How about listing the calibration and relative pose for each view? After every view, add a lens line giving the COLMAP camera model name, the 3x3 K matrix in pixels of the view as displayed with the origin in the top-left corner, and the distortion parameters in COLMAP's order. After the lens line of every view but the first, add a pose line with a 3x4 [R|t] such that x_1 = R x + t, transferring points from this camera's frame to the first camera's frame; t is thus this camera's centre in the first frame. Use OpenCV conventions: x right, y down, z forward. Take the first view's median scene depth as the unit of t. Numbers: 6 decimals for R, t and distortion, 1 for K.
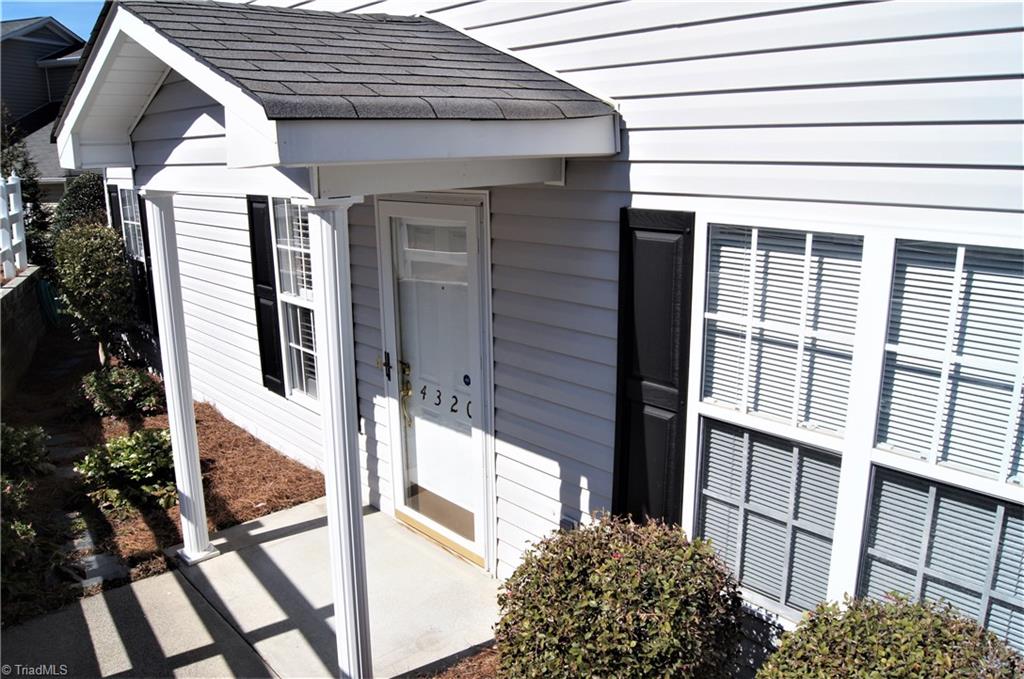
lens RADIAL K [[812.0, 0, 512.0], [0, 812.0, 339.5], [0, 0, 1]] dist [-0.124805, 0.072337]
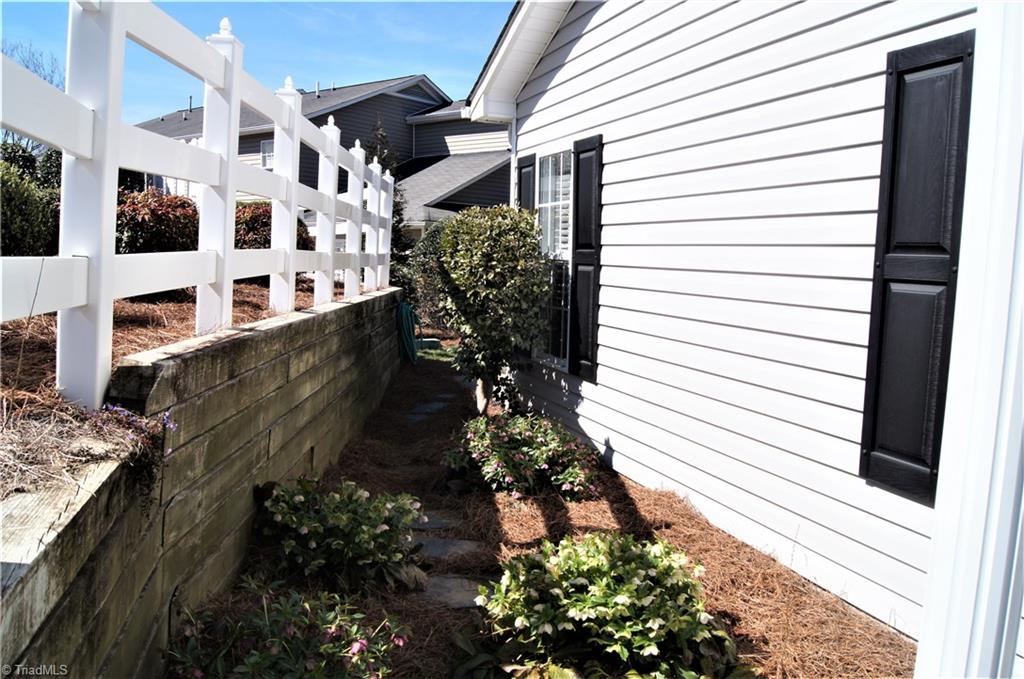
lens RADIAL K [[795.7, 0, 518.1], [0, 795.7, 355.1], [0, 0, 1]] dist [-0.079970, 0.003941]
pose [[0.932546, 0.084962, -0.350912, -0.304394], [-0.121718, 0.989003, -0.084010, 0.045330], [0.339915, 0.121056, 0.932632, 0.437459]]
